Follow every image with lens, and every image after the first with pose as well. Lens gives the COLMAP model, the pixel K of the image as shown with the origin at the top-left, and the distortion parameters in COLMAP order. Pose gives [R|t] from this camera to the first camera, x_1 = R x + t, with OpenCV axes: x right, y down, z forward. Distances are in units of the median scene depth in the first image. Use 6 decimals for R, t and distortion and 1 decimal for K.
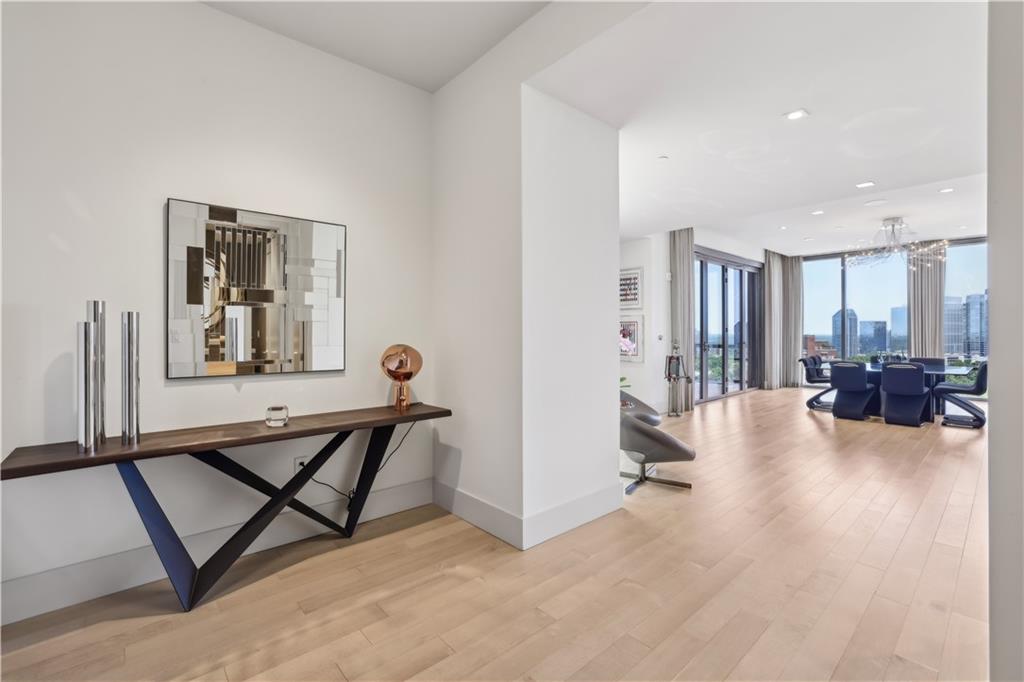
lens RADIAL K [[447.5, 0, 509.2], [0, 447.5, 338.9], [0, 0, 1]] dist [-0.022986, 0.008378]
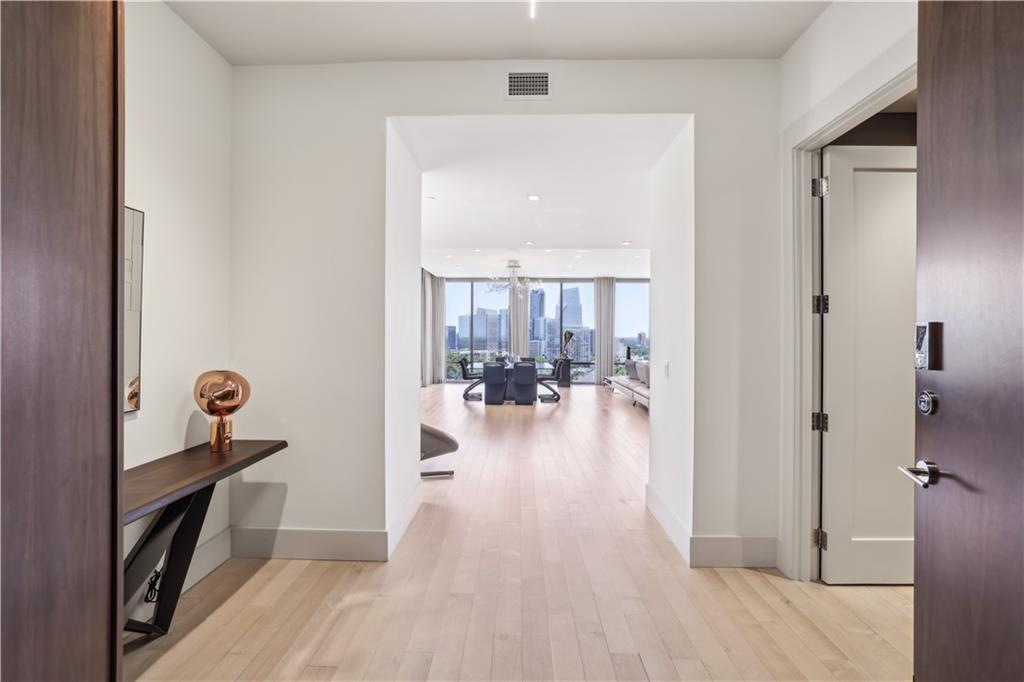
lens RADIAL K [[447.5, 0, 509.2], [0, 447.5, 338.9], [0, 0, 1]] dist [-0.022986, 0.008378]
pose [[0.675618, 0.000624, 0.737251, -0.224785], [0.000781, 0.999998, -0.001563, -0.019432], [-0.737251, 0.001632, 0.675617, 0.032325]]
